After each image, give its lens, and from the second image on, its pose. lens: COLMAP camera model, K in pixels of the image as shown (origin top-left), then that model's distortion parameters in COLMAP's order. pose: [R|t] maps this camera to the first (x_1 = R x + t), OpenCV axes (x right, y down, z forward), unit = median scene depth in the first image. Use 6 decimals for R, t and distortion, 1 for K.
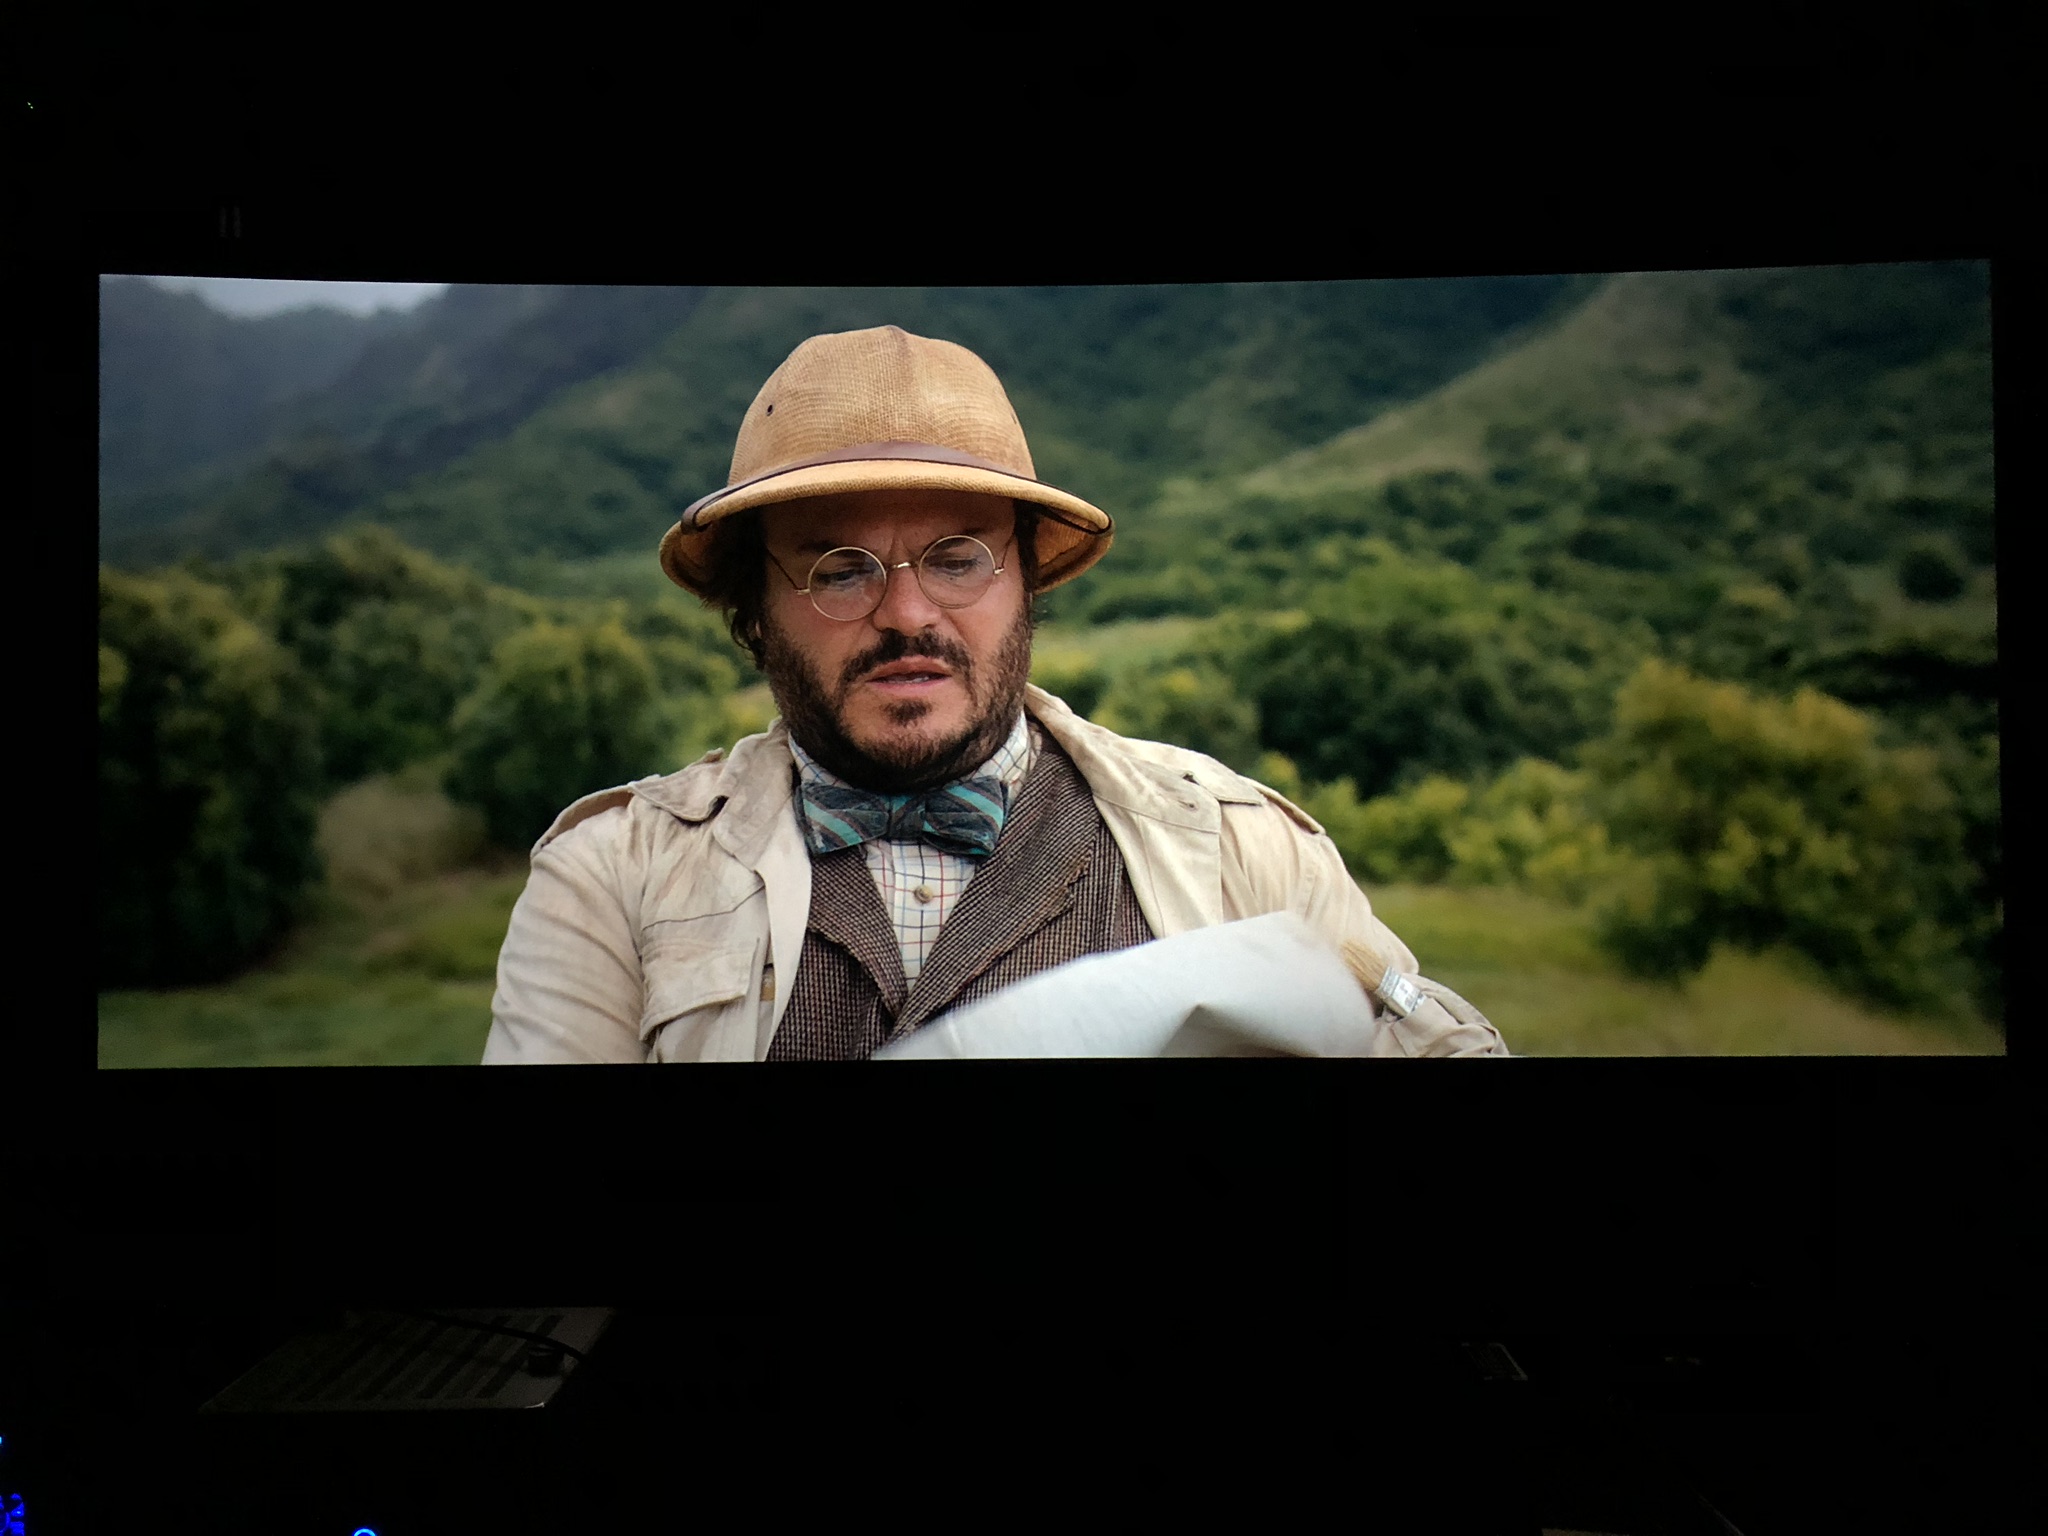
lens RADIAL K [[1684.4, 0, 1096.6], [0, 1684.4, 758.1], [0, 0, 1]] dist [-0.015004, 0.017301]
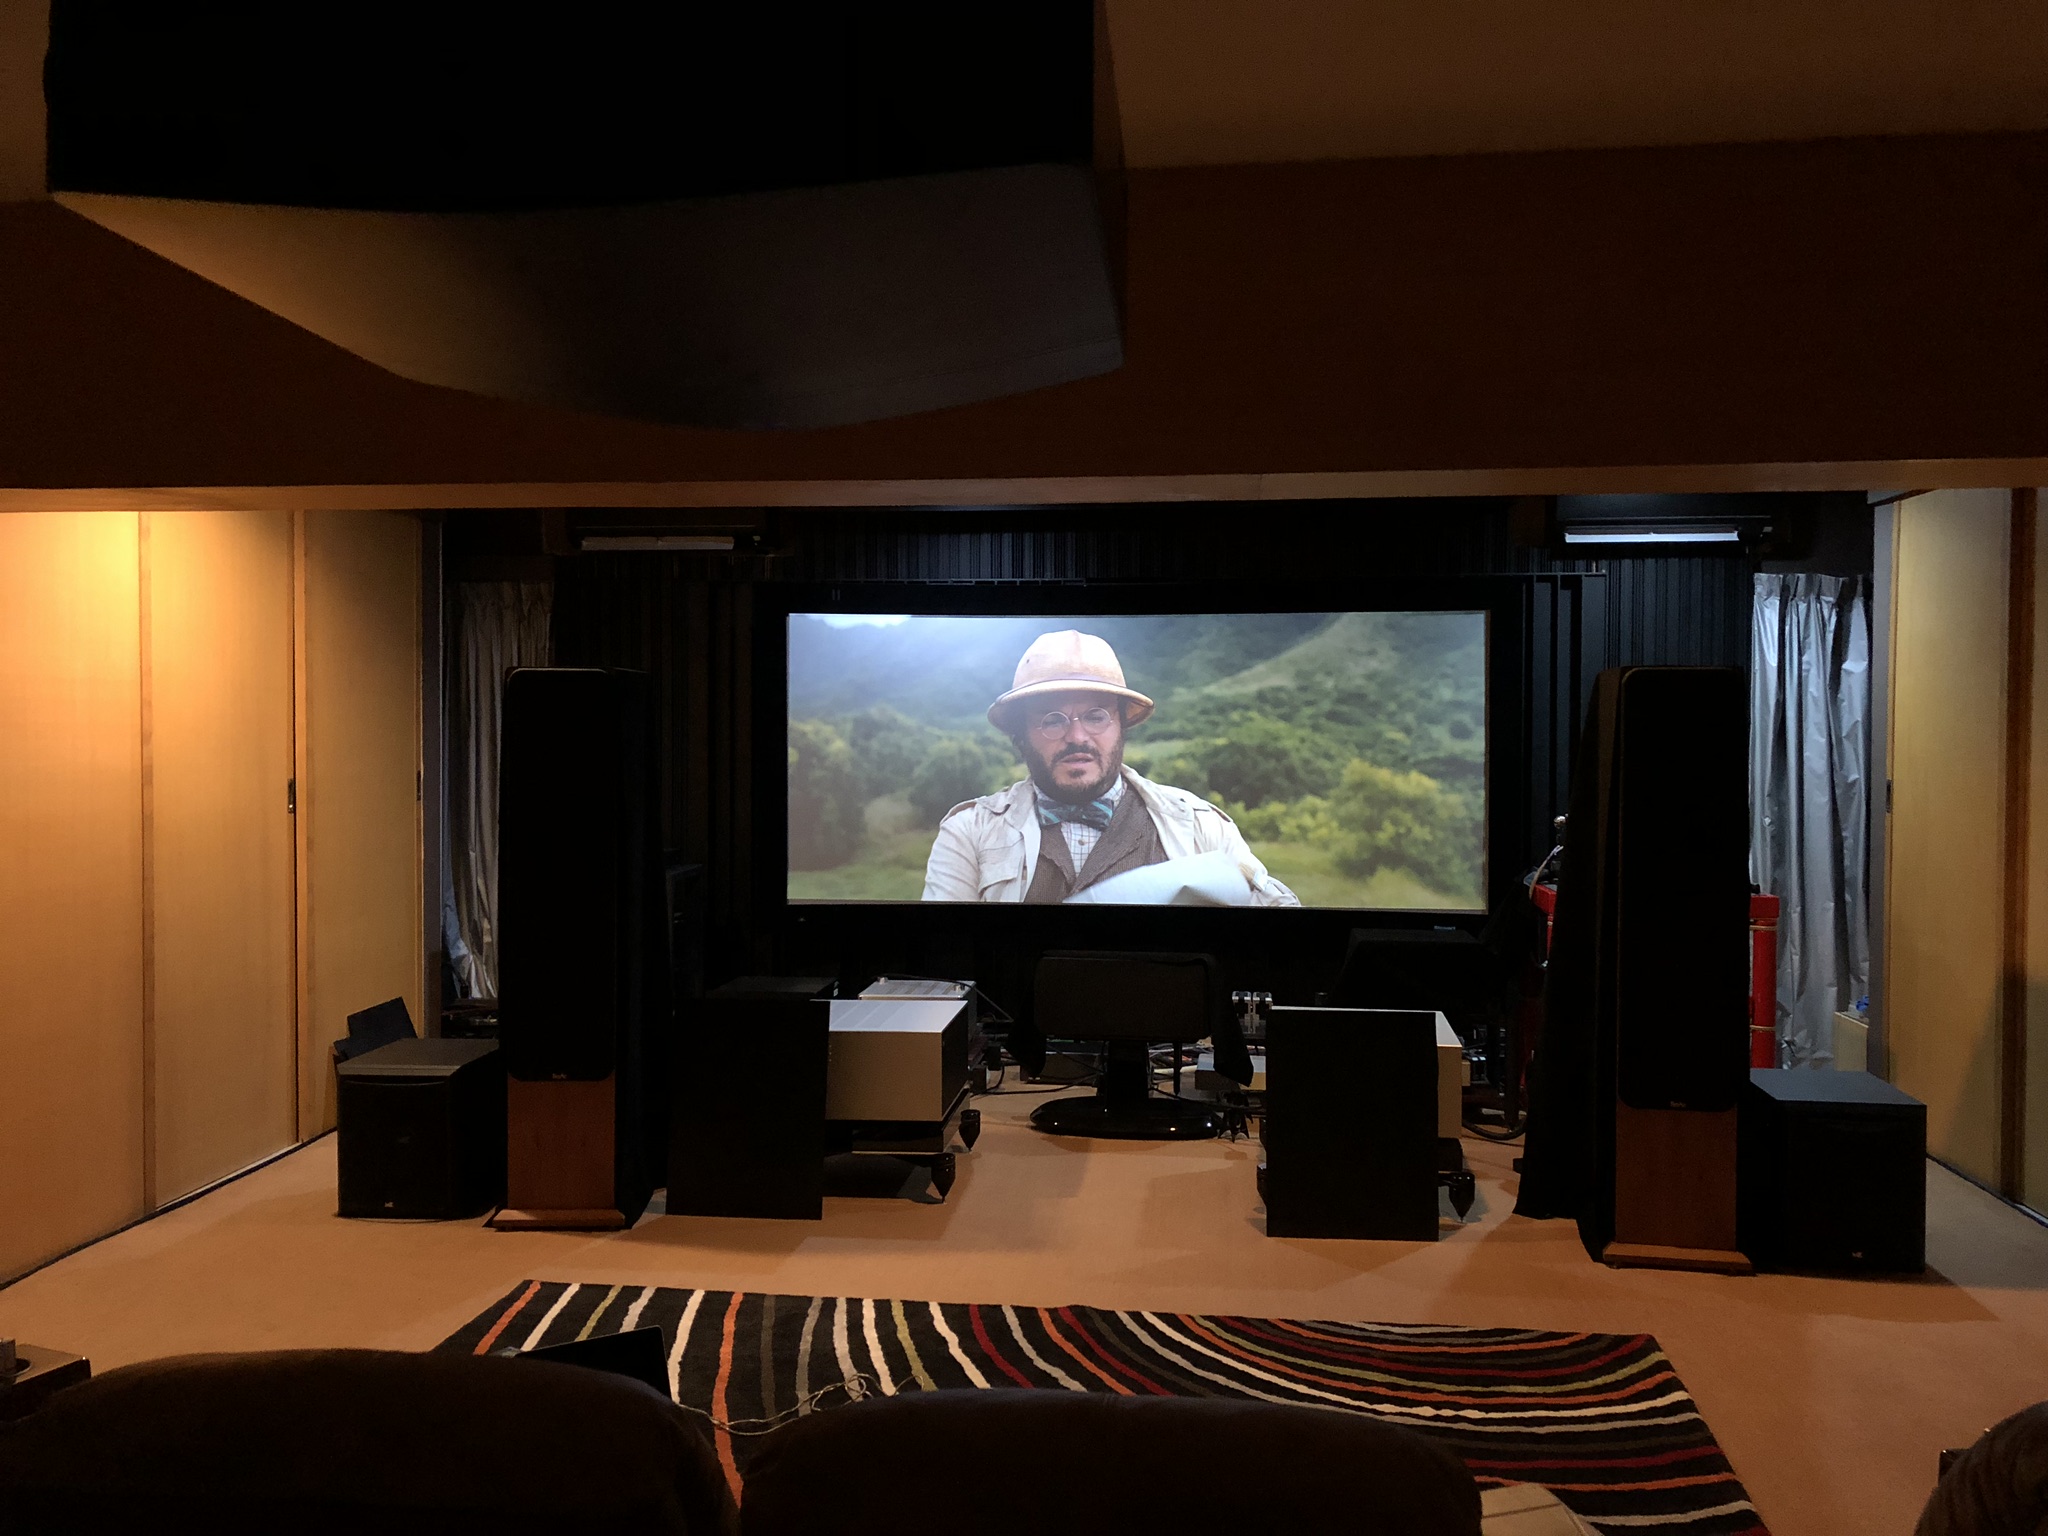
lens RADIAL K [[1684.4, 0, 1026.1], [0, 1684.4, 765.3], [0, 0, 1]] dist [-0.015004, 0.017301]
pose [[0.993203, 0.014014, -0.115544, 0.118722], [-0.011395, 0.999664, 0.023292, -0.104199], [0.115832, -0.021818, 0.993029, -1.701885]]
